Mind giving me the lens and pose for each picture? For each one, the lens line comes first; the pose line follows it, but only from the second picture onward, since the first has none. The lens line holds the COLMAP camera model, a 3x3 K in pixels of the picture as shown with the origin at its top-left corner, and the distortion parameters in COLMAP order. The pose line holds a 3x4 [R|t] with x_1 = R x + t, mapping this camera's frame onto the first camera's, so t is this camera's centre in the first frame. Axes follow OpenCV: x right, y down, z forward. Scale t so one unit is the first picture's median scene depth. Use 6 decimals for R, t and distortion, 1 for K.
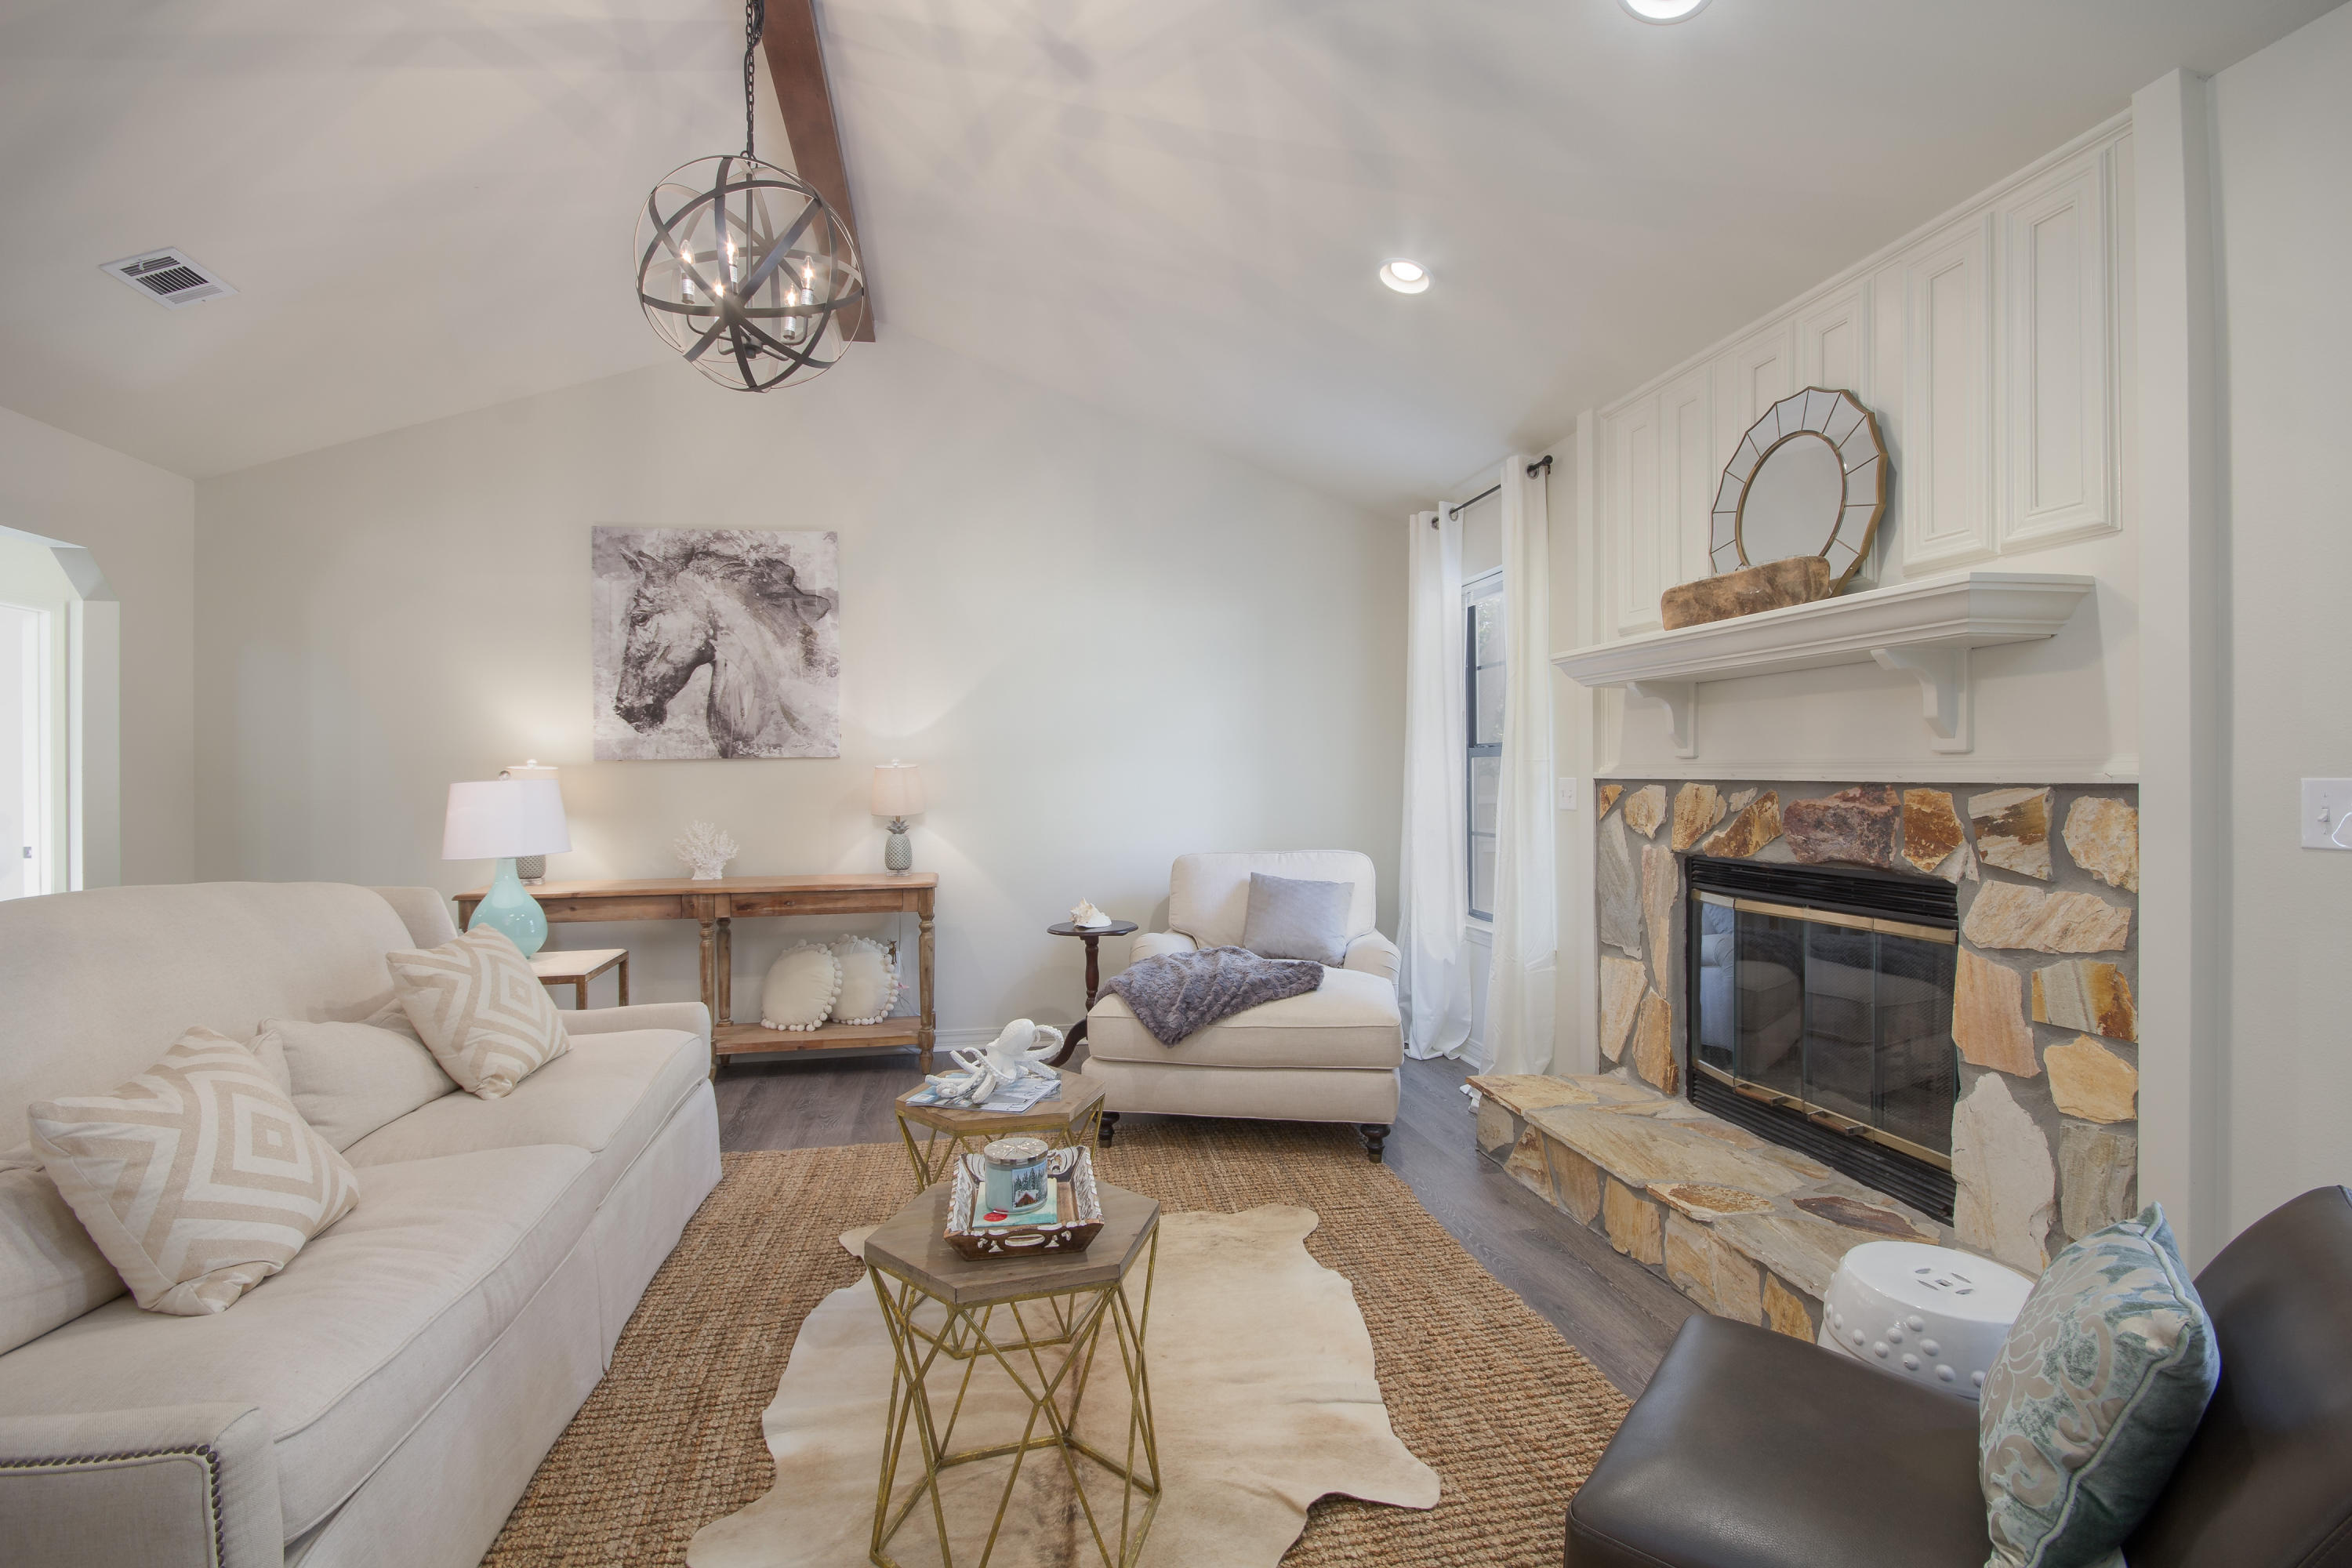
lens RADIAL K [[1108.8, 0, 1161.8], [0, 1108.8, 777.4], [0, 0, 1]] dist [-0.000211, -0.002999]
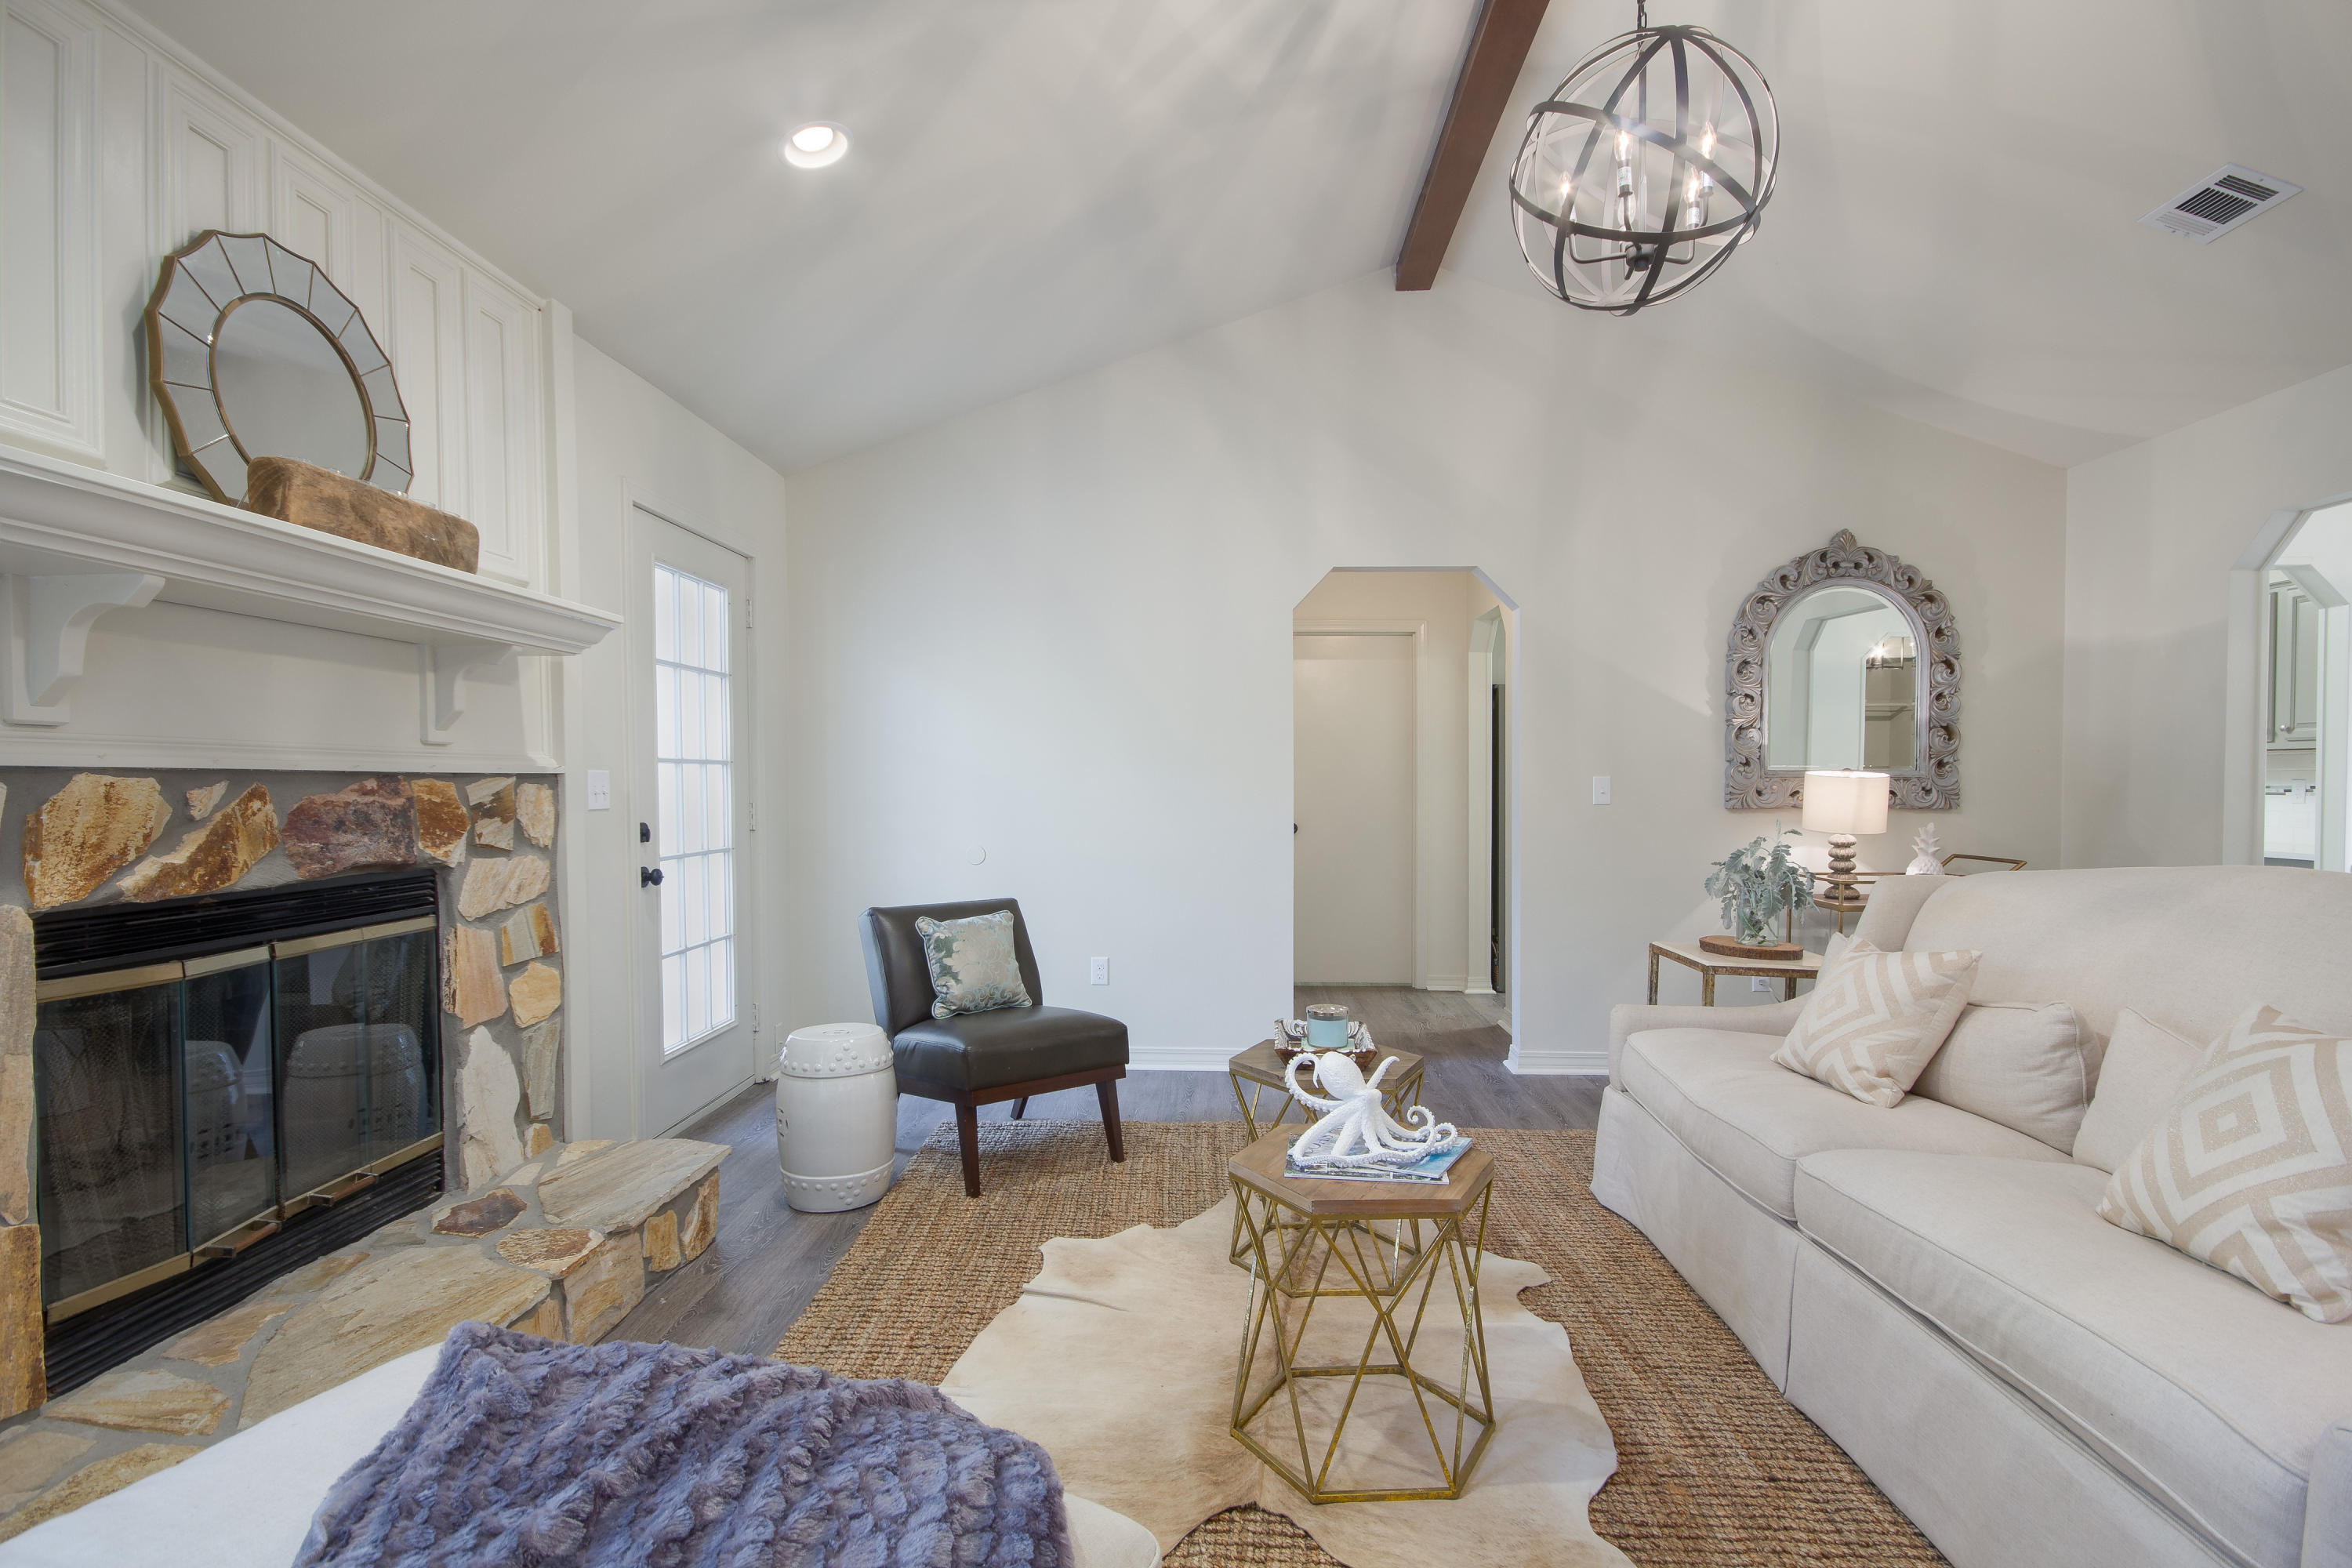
lens RADIAL K [[1108.8, 0, 1165.0], [0, 1108.8, 801.1], [0, 0, 1]] dist [-0.000211, -0.002999]
pose [[-0.971583, -0.001501, 0.236696, -0.202031], [0.003718, 0.999760, 0.021602, 0.011687], [-0.236671, 0.021869, -0.971344, 1.890894]]
